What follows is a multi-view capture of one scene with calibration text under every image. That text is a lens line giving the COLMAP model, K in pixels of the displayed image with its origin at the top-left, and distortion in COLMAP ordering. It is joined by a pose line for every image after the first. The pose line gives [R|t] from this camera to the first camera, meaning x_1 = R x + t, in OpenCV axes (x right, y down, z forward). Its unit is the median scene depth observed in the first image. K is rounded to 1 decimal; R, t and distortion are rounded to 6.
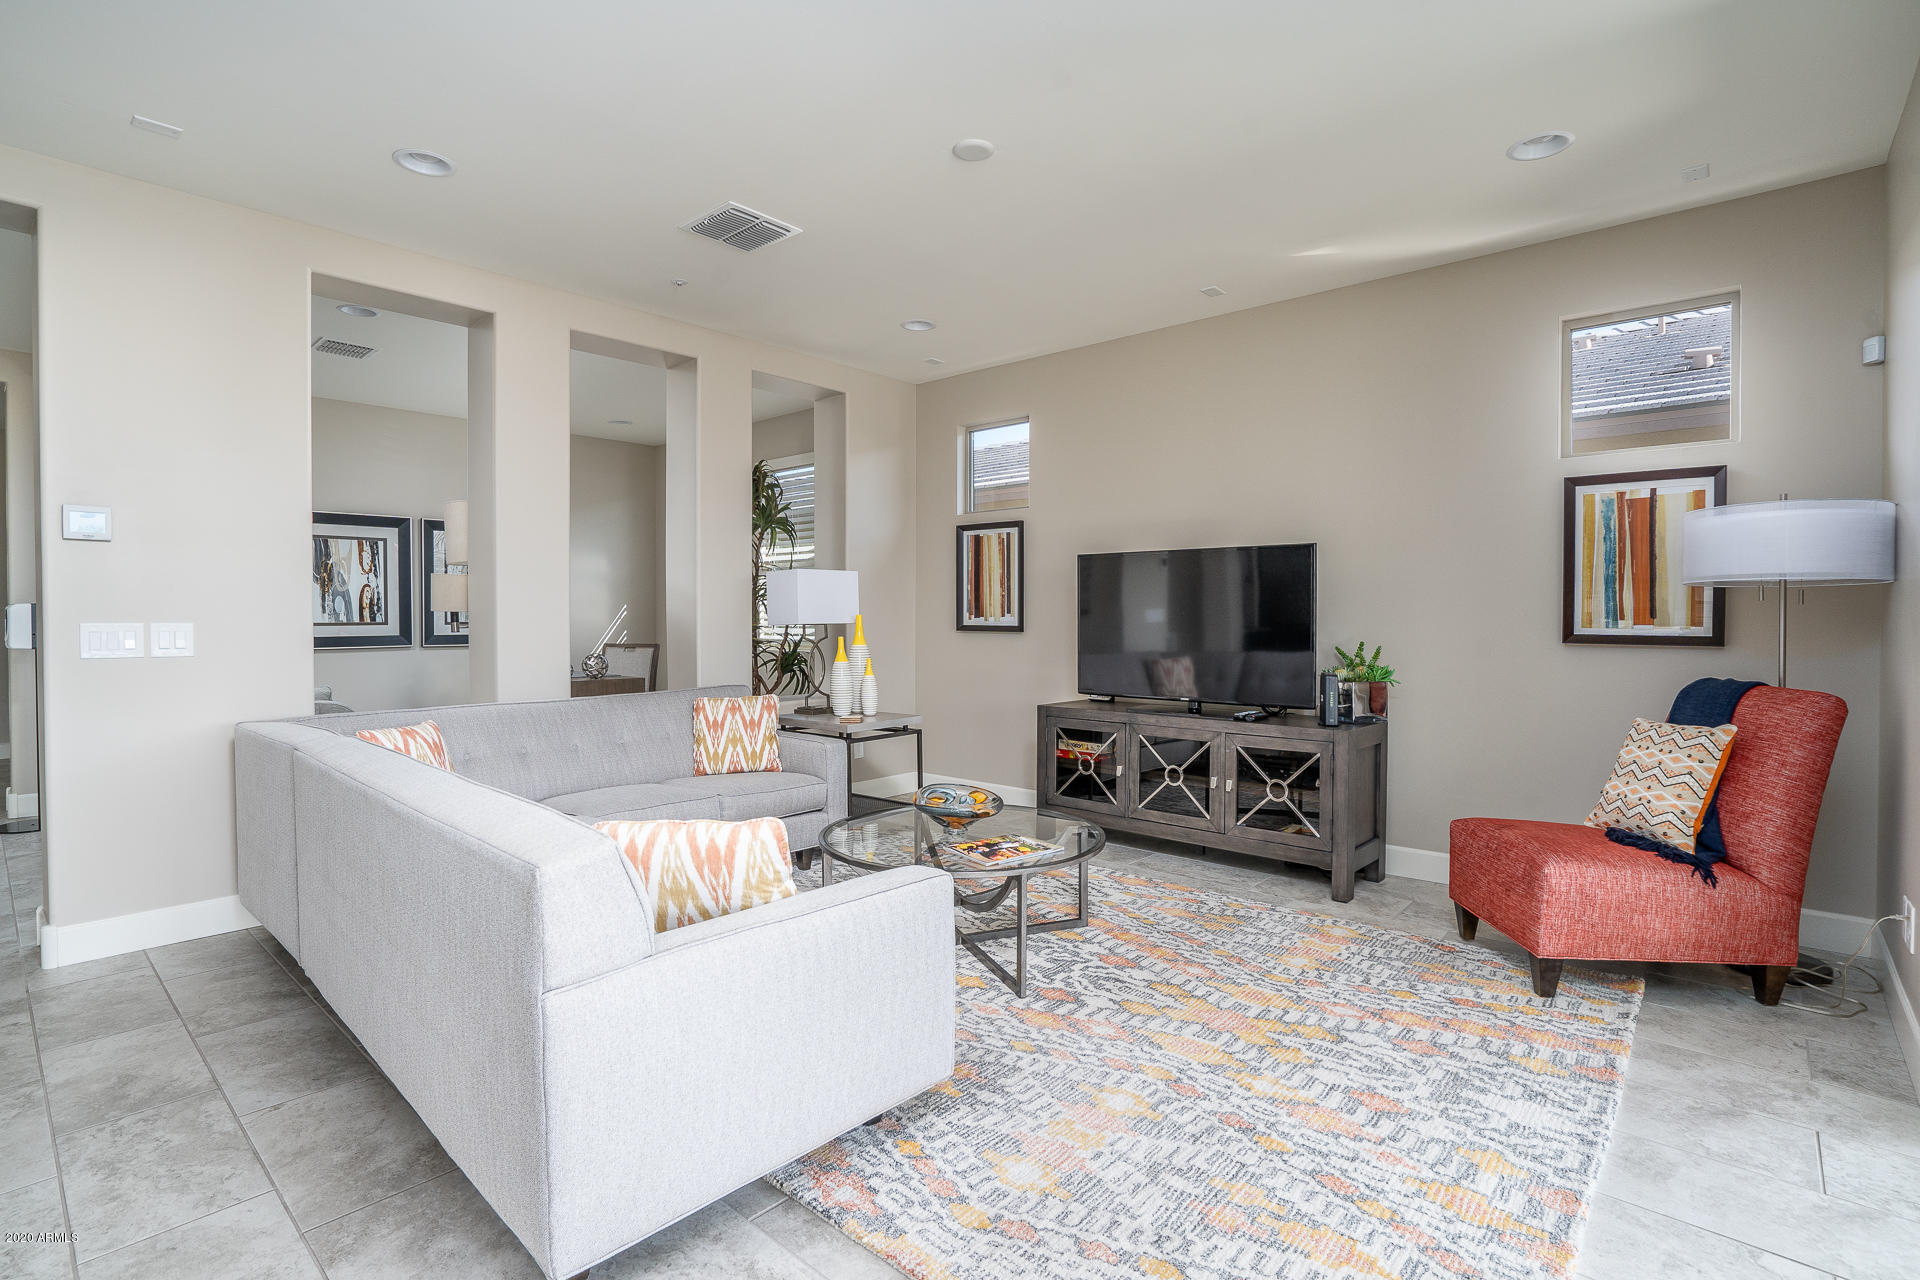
lens RADIAL K [[916.0, 0, 950.2], [0, 916.0, 634.1], [0, 0, 1]] dist [-0.011257, 0.000301]
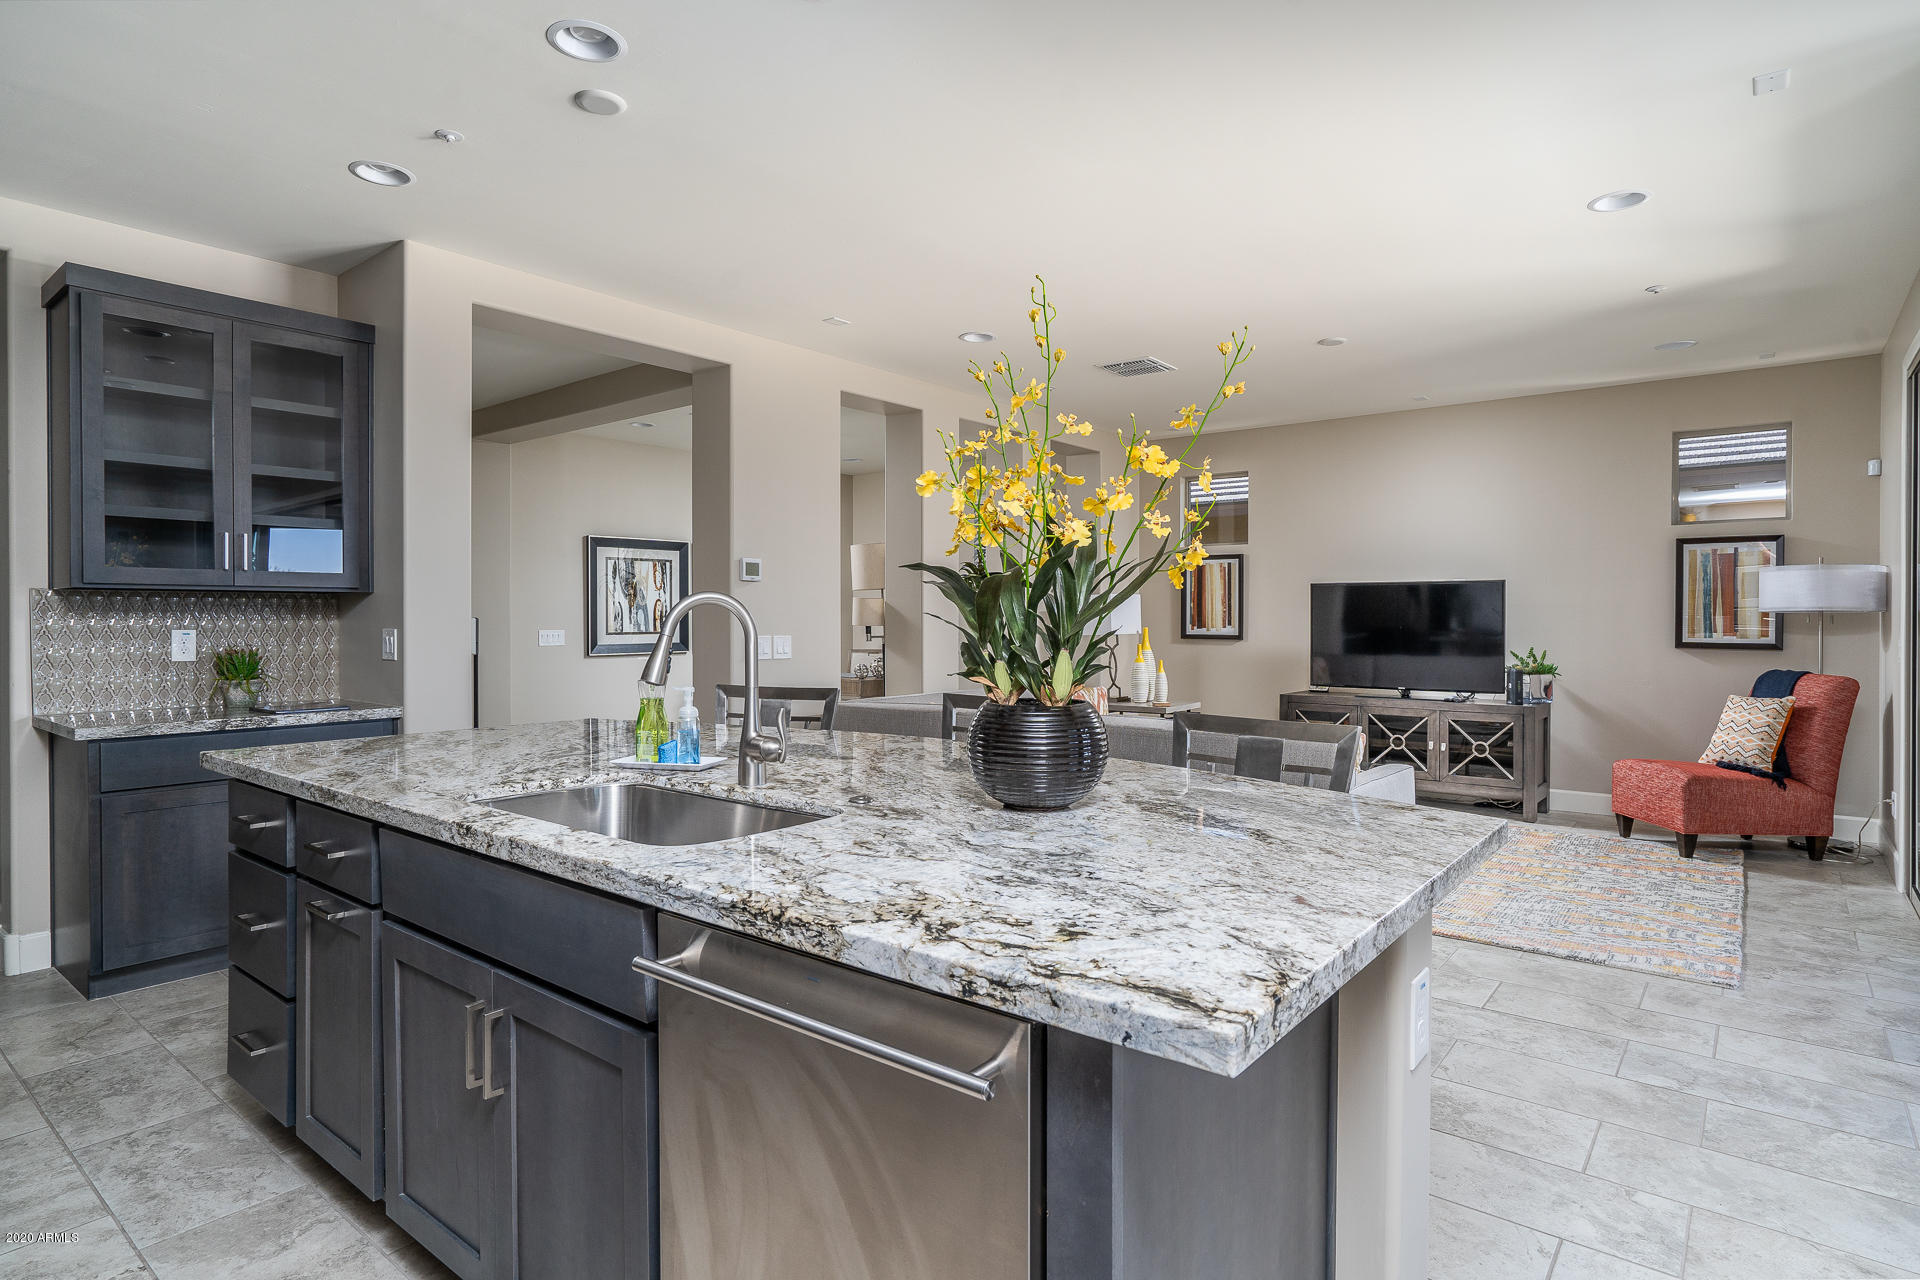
lens RADIAL K [[995.7, 0, 957.8], [0, 995.7, 634.9], [0, 0, 1]] dist [-0.003885, -0.000382]
pose [[0.998613, 0.000848, 0.052646, -0.600933], [-0.000517, 0.999980, -0.006302, -0.000682], [-0.052650, 0.006266, 0.998593, -0.580520]]
